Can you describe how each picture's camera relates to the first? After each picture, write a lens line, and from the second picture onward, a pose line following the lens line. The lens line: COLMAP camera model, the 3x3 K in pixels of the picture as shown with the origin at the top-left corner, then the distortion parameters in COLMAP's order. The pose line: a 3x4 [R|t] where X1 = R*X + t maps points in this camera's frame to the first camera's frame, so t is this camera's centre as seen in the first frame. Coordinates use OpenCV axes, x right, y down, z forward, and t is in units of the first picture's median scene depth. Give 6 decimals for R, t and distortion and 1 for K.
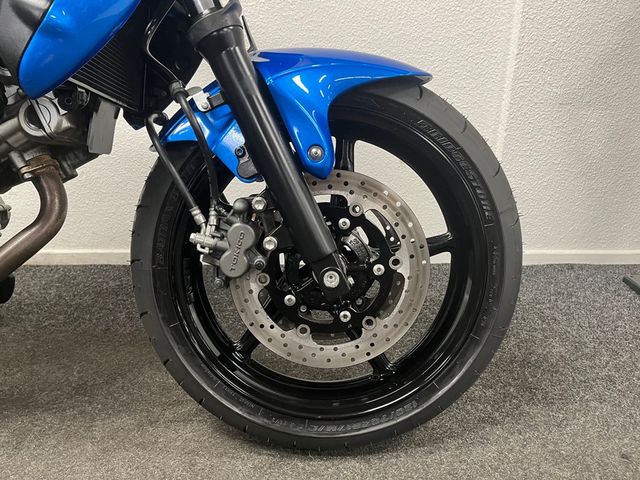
lens RADIAL K [[478.6, 0, 320.0], [0, 478.6, 240.0], [0, 0, 1]] dist [0.083339, -0.113326]
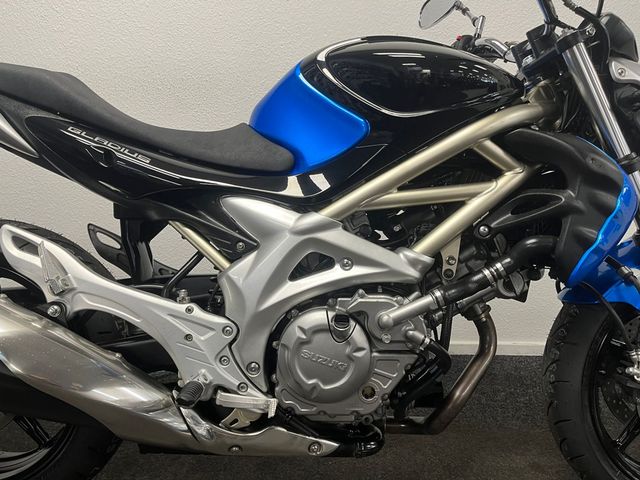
lens RADIAL K [[478.6, 0, 320.0], [0, 478.6, 240.0], [0, 0, 1]] dist [0.083339, -0.113326]
pose [[0.999719, 0.009738, -0.021611, -1.053804], [-0.012090, 0.993686, -0.111548, -0.198932], [0.020388, 0.111777, 0.993524, -0.458520]]
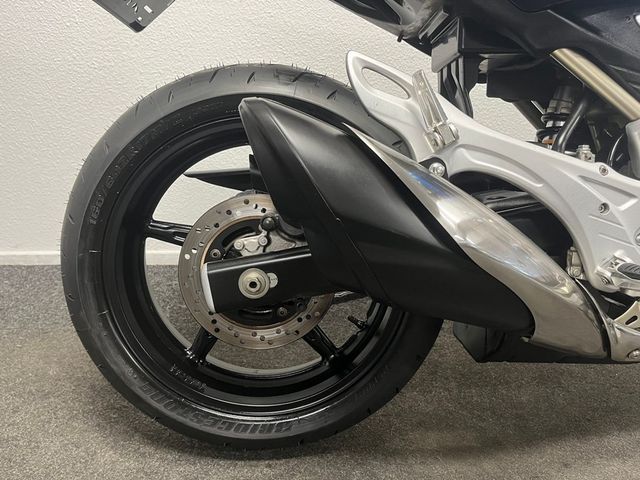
lens RADIAL K [[478.6, 0, 320.0], [0, 478.6, 240.0], [0, 0, 1]] dist [0.083339, -0.113326]
pose [[0.999969, -0.004481, 0.006416, -1.941768], [0.004313, 0.999654, 0.025948, -0.051709], [-0.006530, -0.025919, 0.999643, -0.121557]]
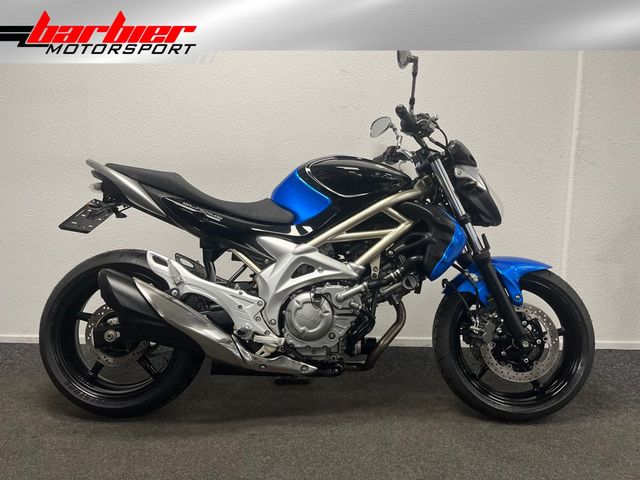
lens RADIAL K [[478.6, 0, 320.0], [0, 478.6, 240.0], [0, 0, 1]] dist [0.083339, -0.113326]
pose [[0.999496, 0.005868, -0.031188, -0.939744], [-0.012168, 0.978508, -0.205852, 0.075696], [0.029310, 0.206128, 0.978086, -1.628058]]
